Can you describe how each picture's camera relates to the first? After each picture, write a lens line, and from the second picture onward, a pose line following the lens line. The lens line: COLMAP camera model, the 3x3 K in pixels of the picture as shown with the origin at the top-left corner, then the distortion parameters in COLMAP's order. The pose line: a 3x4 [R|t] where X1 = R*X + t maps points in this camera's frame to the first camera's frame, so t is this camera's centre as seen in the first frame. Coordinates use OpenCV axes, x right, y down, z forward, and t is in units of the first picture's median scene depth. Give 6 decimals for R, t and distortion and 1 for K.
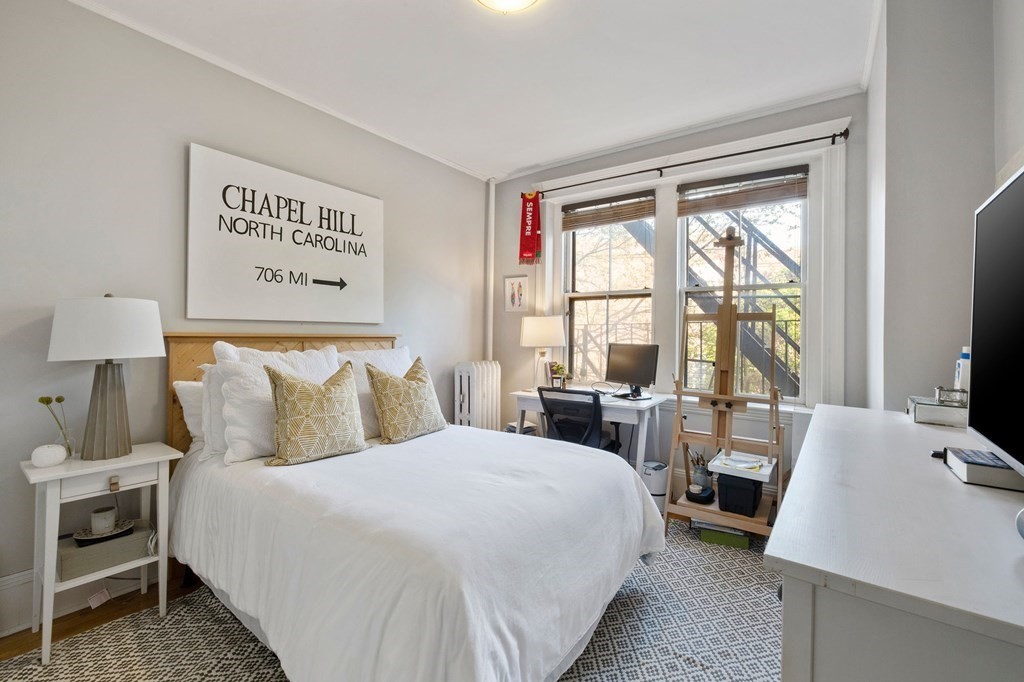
lens RADIAL K [[444.2, 0, 510.8], [0, 444.2, 333.0], [0, 0, 1]] dist [0.003837, 0.000325]
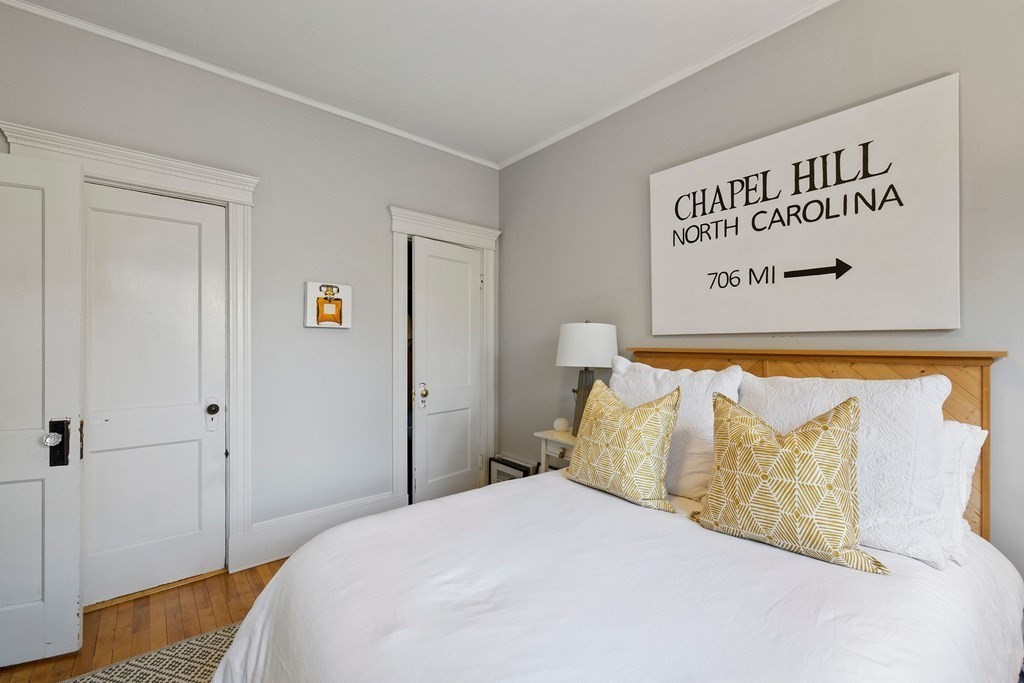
lens RADIAL K [[444.2, 0, 510.4], [0, 444.2, 345.8], [0, 0, 1]] dist [0.003837, 0.000325]
pose [[-0.250426, -0.011638, -0.968066, 0.364642], [-0.006379, 0.999926, -0.010371, 0.005977], [0.968115, 0.003578, -0.250482, 0.805623]]
